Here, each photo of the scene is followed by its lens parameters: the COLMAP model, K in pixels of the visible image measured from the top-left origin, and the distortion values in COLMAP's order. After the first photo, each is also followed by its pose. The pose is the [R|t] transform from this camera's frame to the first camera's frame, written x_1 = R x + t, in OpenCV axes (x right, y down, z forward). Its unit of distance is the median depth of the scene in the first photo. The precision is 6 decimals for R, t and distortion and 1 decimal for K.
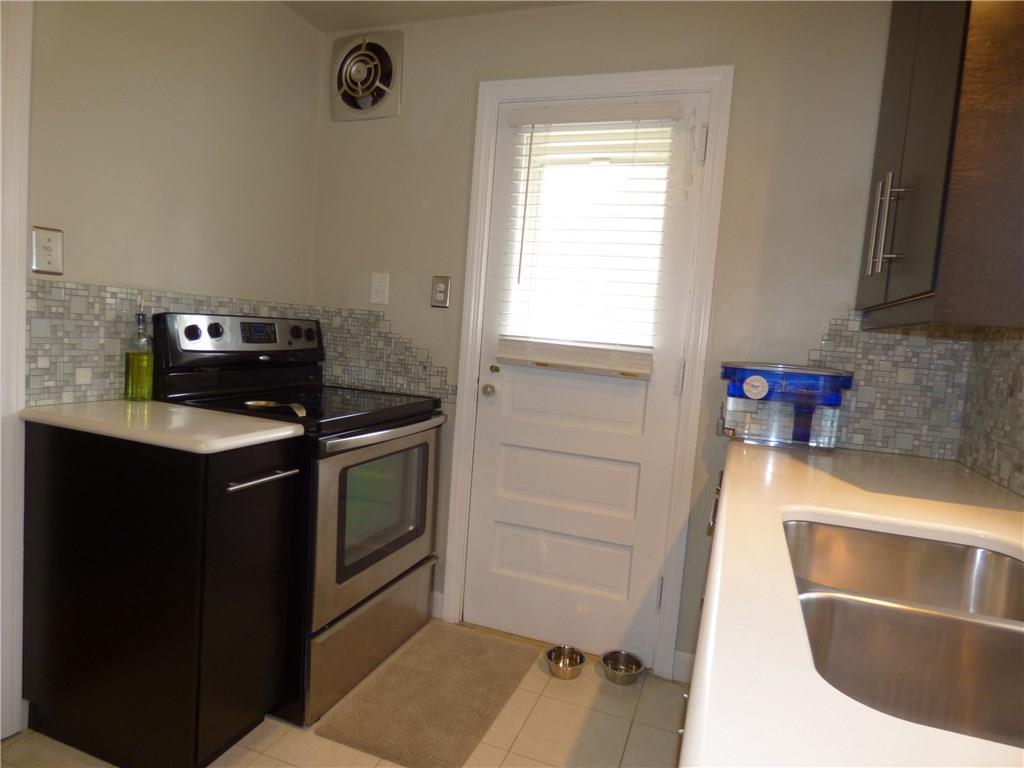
lens RADIAL K [[618.7, 0, 511.2], [0, 618.7, 384.3], [0, 0, 1]] dist [-0.000333, 0.000490]
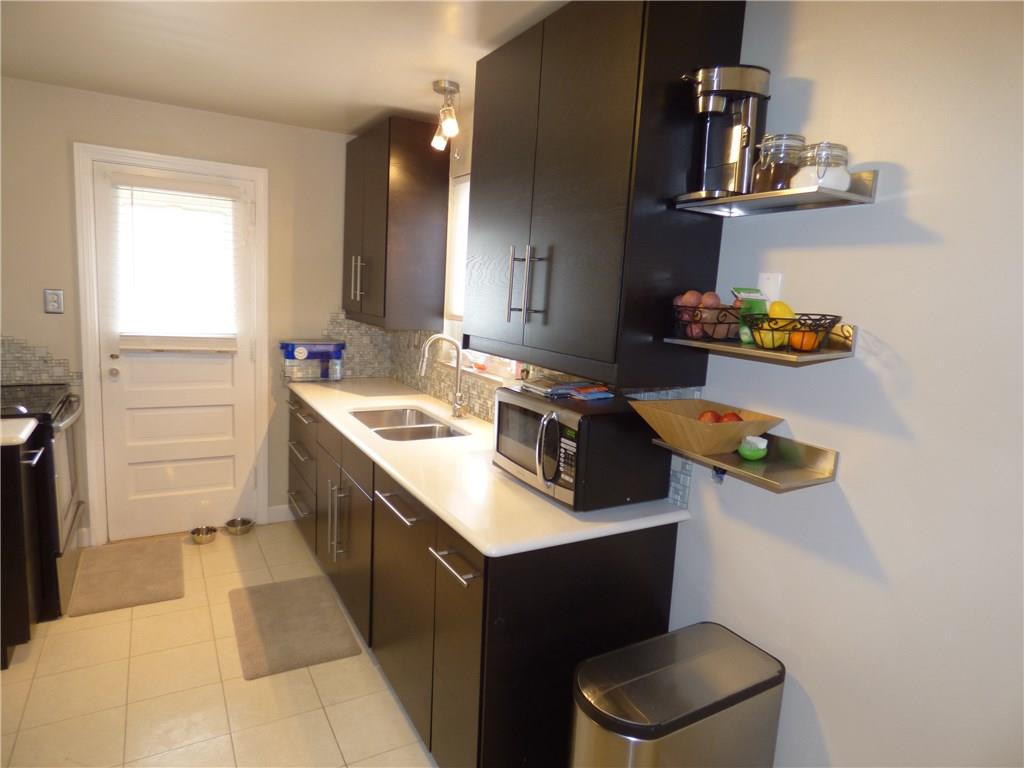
lens RADIAL K [[618.7, 0, 513.6], [0, 618.7, 381.8], [0, 0, 1]] dist [-0.000333, 0.000490]
pose [[0.637230, -0.149190, 0.756096, -0.568047], [0.059824, 0.987699, 0.144471, -0.128191], [-0.768349, -0.046828, 0.638316, -0.634373]]
